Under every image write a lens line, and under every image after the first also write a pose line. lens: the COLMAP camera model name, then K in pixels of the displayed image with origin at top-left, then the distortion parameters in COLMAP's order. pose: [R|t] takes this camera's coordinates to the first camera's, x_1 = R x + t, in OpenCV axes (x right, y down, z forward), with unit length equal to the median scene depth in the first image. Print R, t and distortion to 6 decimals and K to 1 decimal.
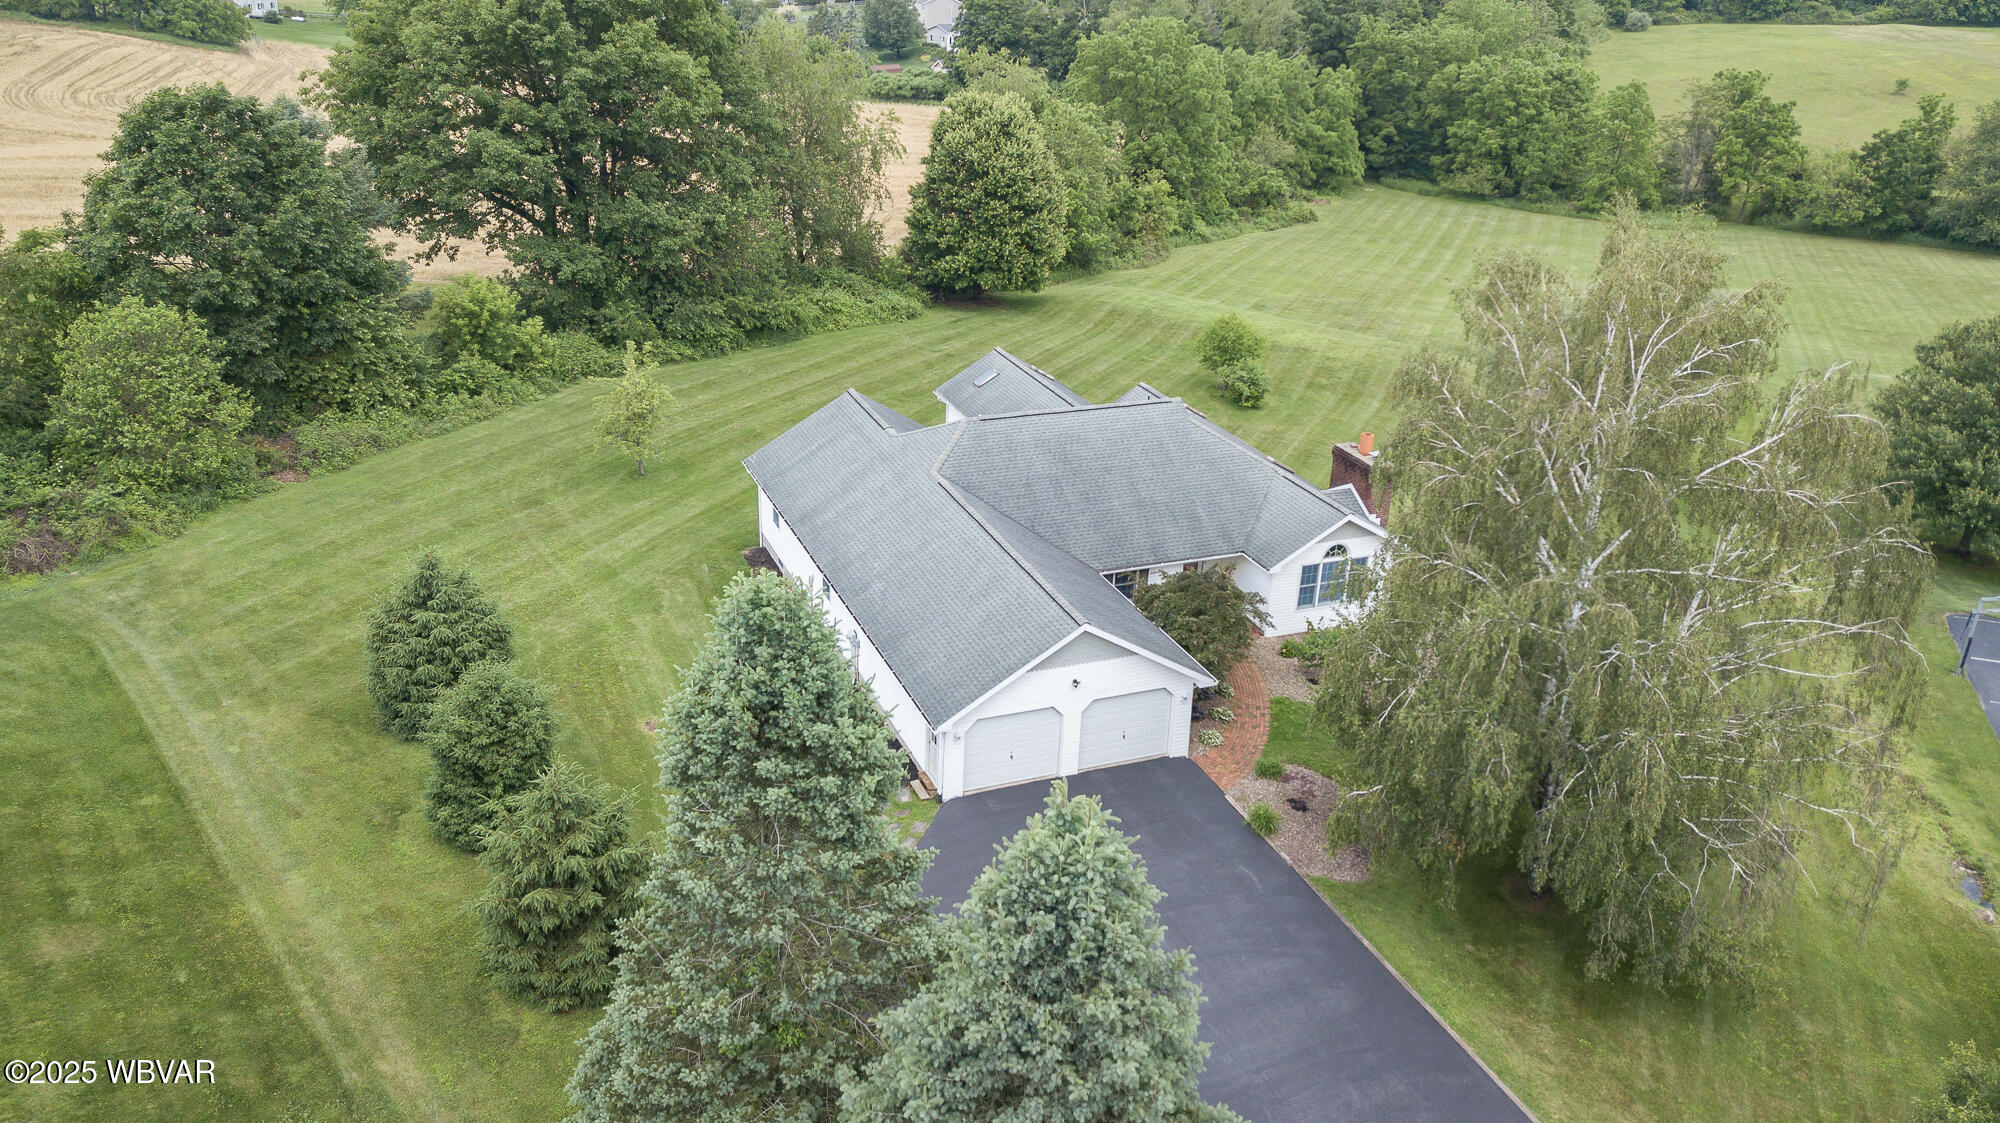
lens RADIAL K [[1499.0, 0, 1000.0], [0, 1499.0, 561.5], [0, 0, 1]] dist [-0.000480, -0.000901]
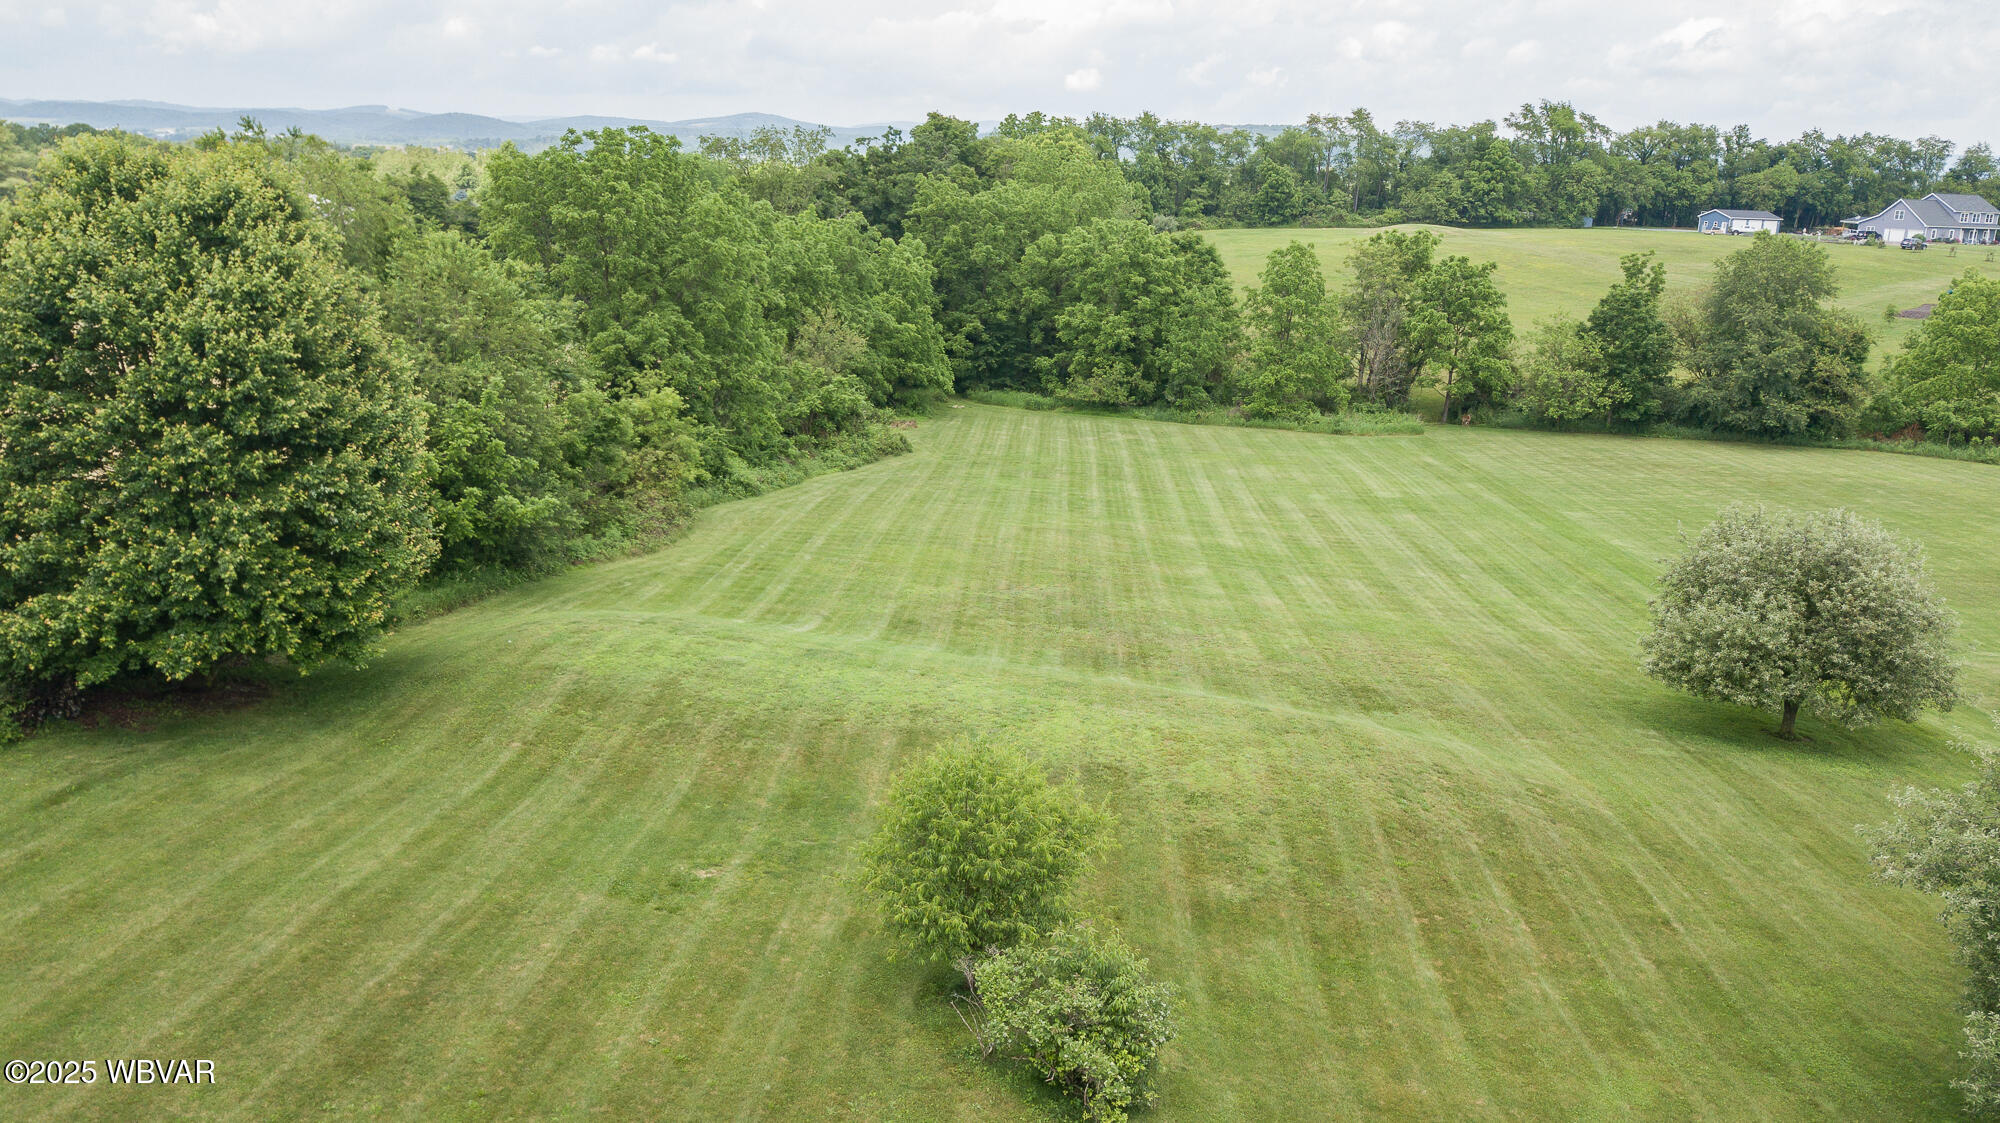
lens RADIAL K [[1520.6, 0, 1000.0], [0, 1520.6, 561.5], [0, 0, 1]] dist [0.054939, -0.005521]
pose [[0.945594, -0.079830, 0.315402, 0.036185], [0.129210, 0.981845, -0.138869, -0.083643], [-0.298590, 0.172067, 0.938742, 0.377531]]
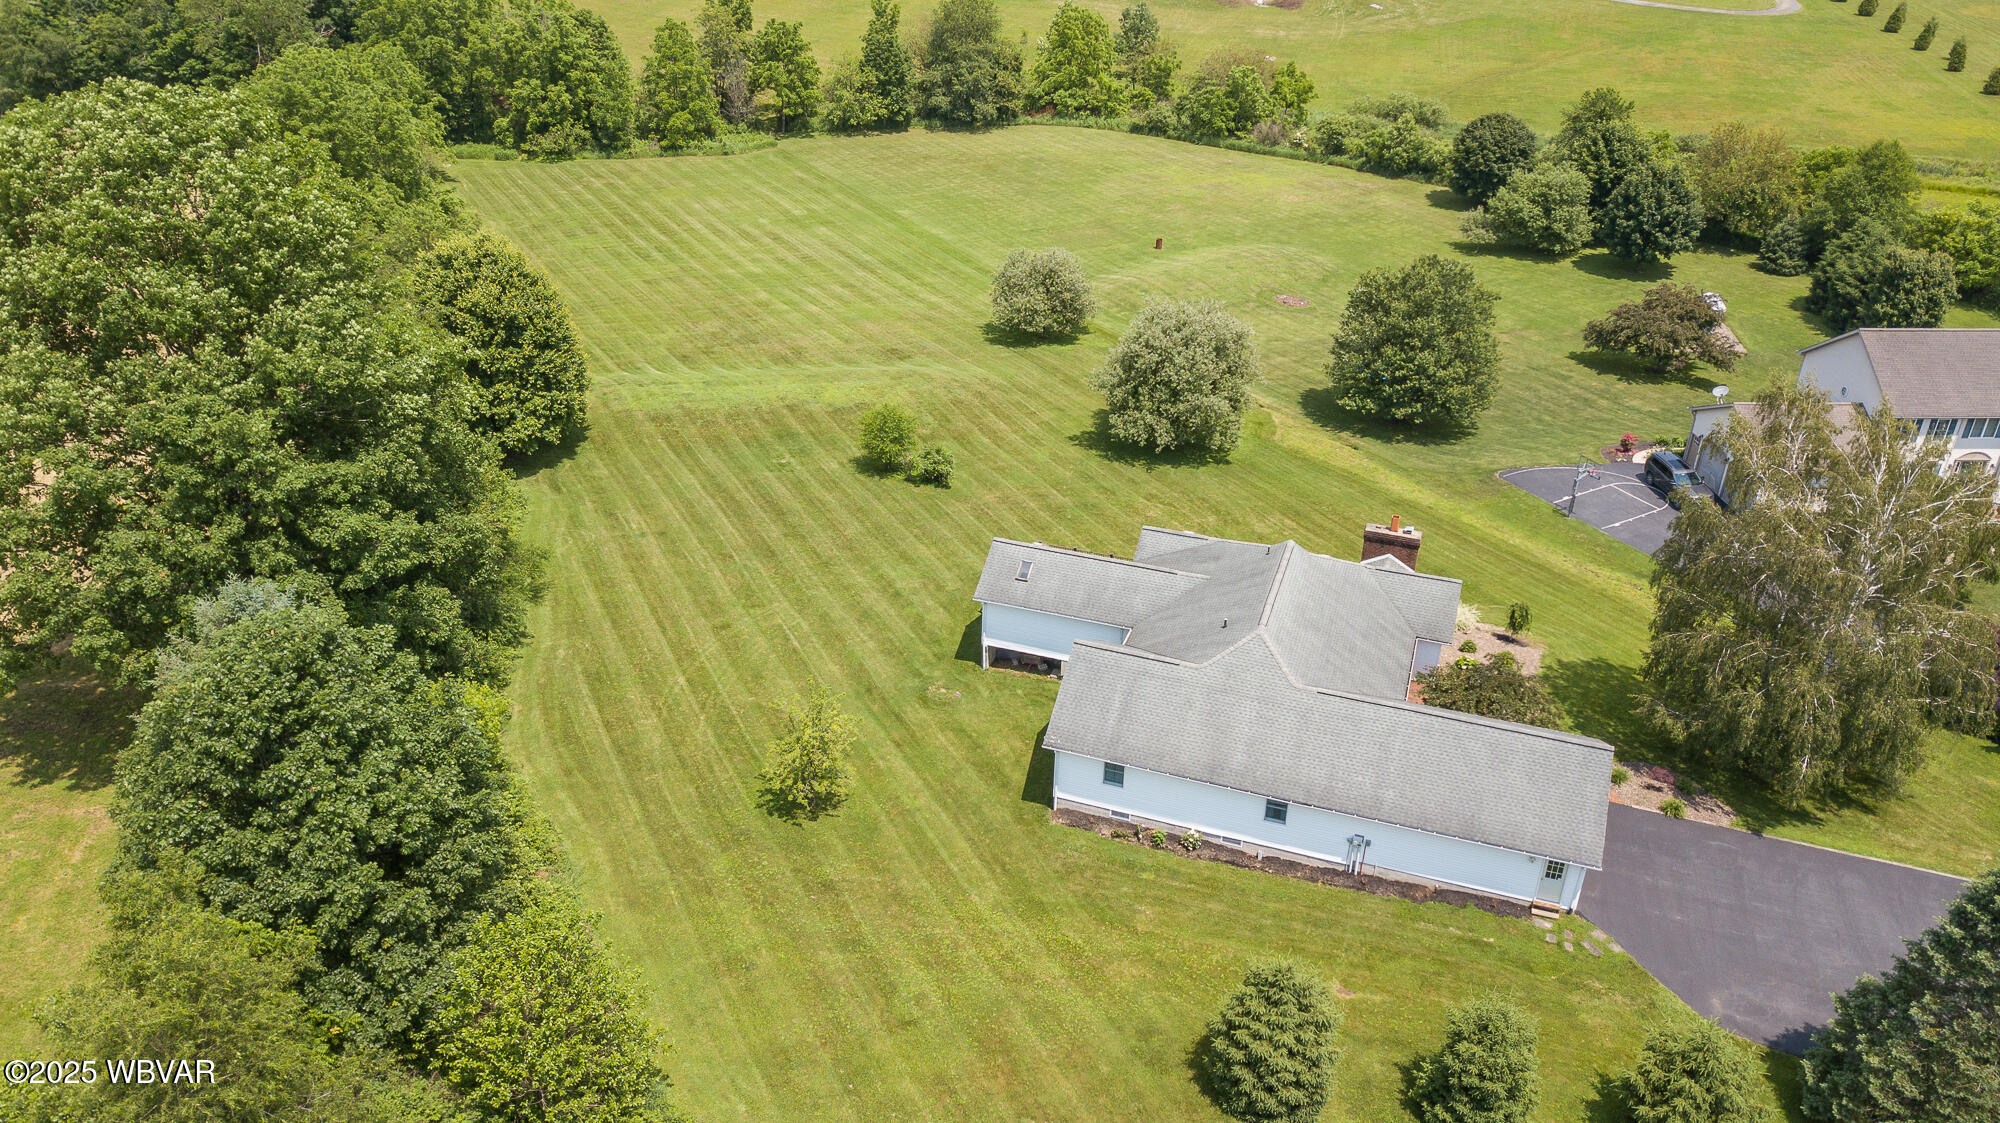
lens RADIAL K [[1499.0, 0, 1000.0], [0, 1499.0, 561.5], [0, 0, 1]] dist [-0.000480, -0.000901]
pose [[0.656077, -0.376242, 0.654222, -0.271658], [0.303769, 0.925198, 0.227449, -0.144622], [-0.690860, 0.049509, 0.721291, 0.101205]]
